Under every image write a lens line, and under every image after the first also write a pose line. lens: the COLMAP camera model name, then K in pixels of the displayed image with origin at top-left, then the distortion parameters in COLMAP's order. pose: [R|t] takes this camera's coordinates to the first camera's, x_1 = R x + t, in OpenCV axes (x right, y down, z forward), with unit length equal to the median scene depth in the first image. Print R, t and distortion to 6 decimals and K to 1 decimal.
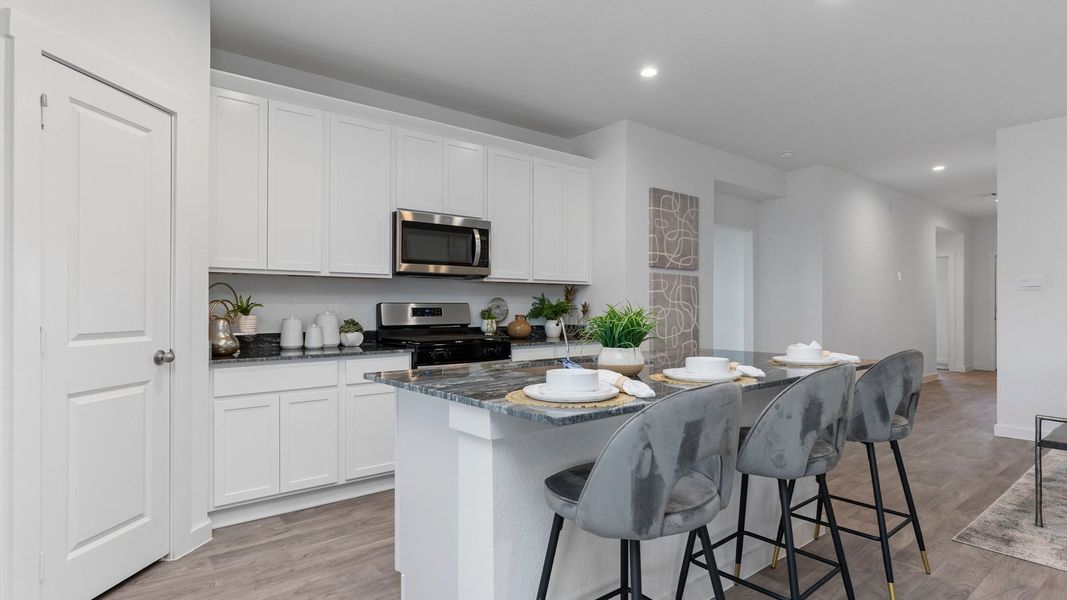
lens RADIAL K [[489.5, 0, 494.1], [0, 489.5, 305.0], [0, 0, 1]] dist [-0.002492, -0.000169]
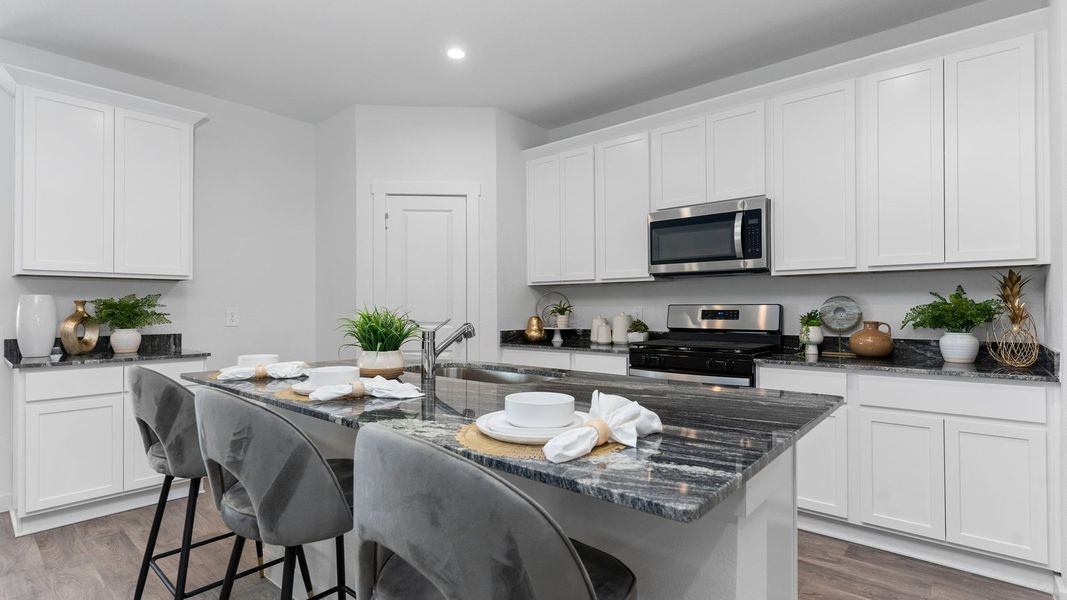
lens RADIAL K [[508.0, 0, 533.5], [0, 508.0, 300.0], [0, 0, 1]] dist [-0.001879, -0.000262]
pose [[0.264457, -0.014269, -0.964292, 0.661338], [0.002136, 0.999897, -0.014209, -0.000351], [0.964395, 0.001698, 0.264460, 0.442901]]
